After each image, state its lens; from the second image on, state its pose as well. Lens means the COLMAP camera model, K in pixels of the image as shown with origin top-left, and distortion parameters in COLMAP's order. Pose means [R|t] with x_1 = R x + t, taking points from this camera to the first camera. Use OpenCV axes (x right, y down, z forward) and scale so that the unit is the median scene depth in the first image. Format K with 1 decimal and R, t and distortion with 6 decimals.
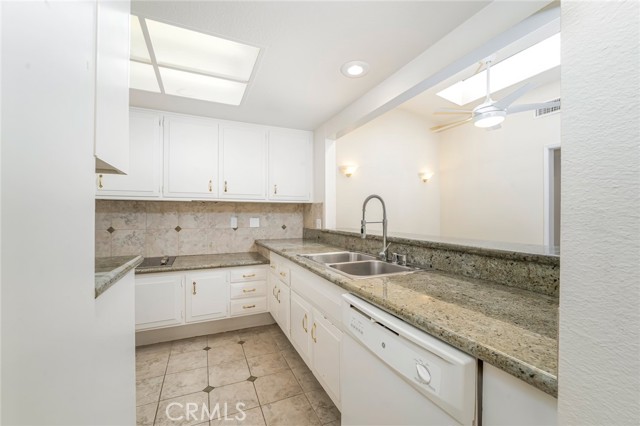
lens RADIAL K [[260.5, 0, 320.6], [0, 260.5, 214.6], [0, 0, 1]] dist [-0.013065, 0.000975]
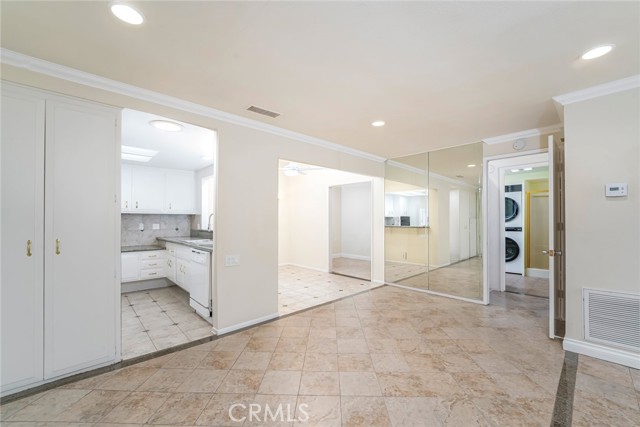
lens RADIAL K [[260.5, 0, 320.6], [0, 260.5, 215.1], [0, 0, 1]] dist [-0.013065, 0.000975]
pose [[0.948365, 0.003620, 0.317160, 0.231731], [0.002596, 0.999813, -0.019177, -0.006103], [-0.317170, 0.019010, 0.948178, -0.966846]]
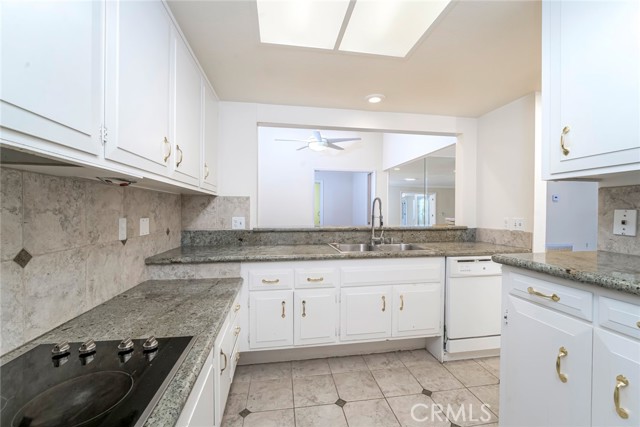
lens RADIAL K [[260.5, 0, 320.6], [0, 260.5, 215.1], [0, 0, 1]] dist [-0.013065, 0.000975]
pose [[0.266784, -0.015580, 0.963630, -0.770403], [-0.000596, 0.999866, 0.016331, -0.002261], [-0.963756, -0.004931, 0.266739, 0.586379]]
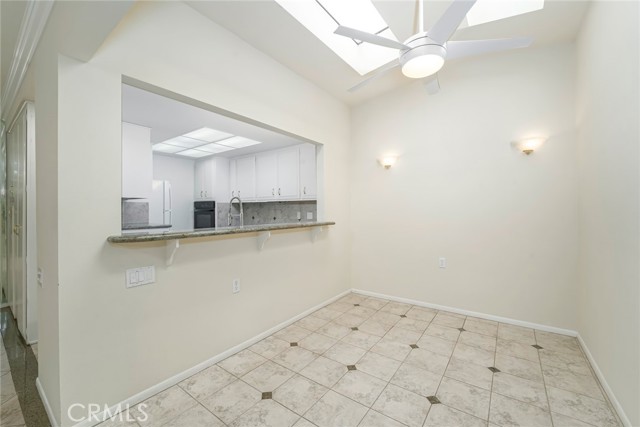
lens RADIAL K [[263.0, 0, 314.1], [0, 263.0, 210.7], [0, 0, 1]] dist [0.012564, 0.000348]
pose [[0.467469, 0.003032, -0.884004, 1.103061], [0.002117, 0.999987, 0.004549, -0.001150], [0.884007, -0.003998, 0.467457, 0.440489]]
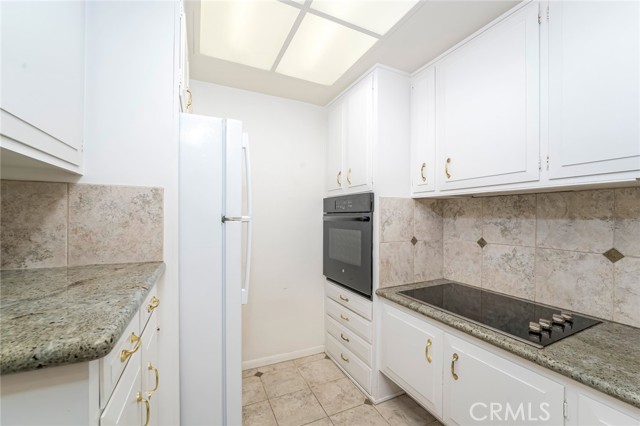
lens RADIAL K [[260.5, 0, 320.6], [0, 260.5, 214.6], [0, 0, 1]] dist [-0.013065, 0.000975]
pose [[0.009870, -0.011311, -0.999887, -0.151170], [-0.010511, 0.999880, -0.011414, 0.000275], [0.999896, 0.010622, 0.009750, 0.546951]]
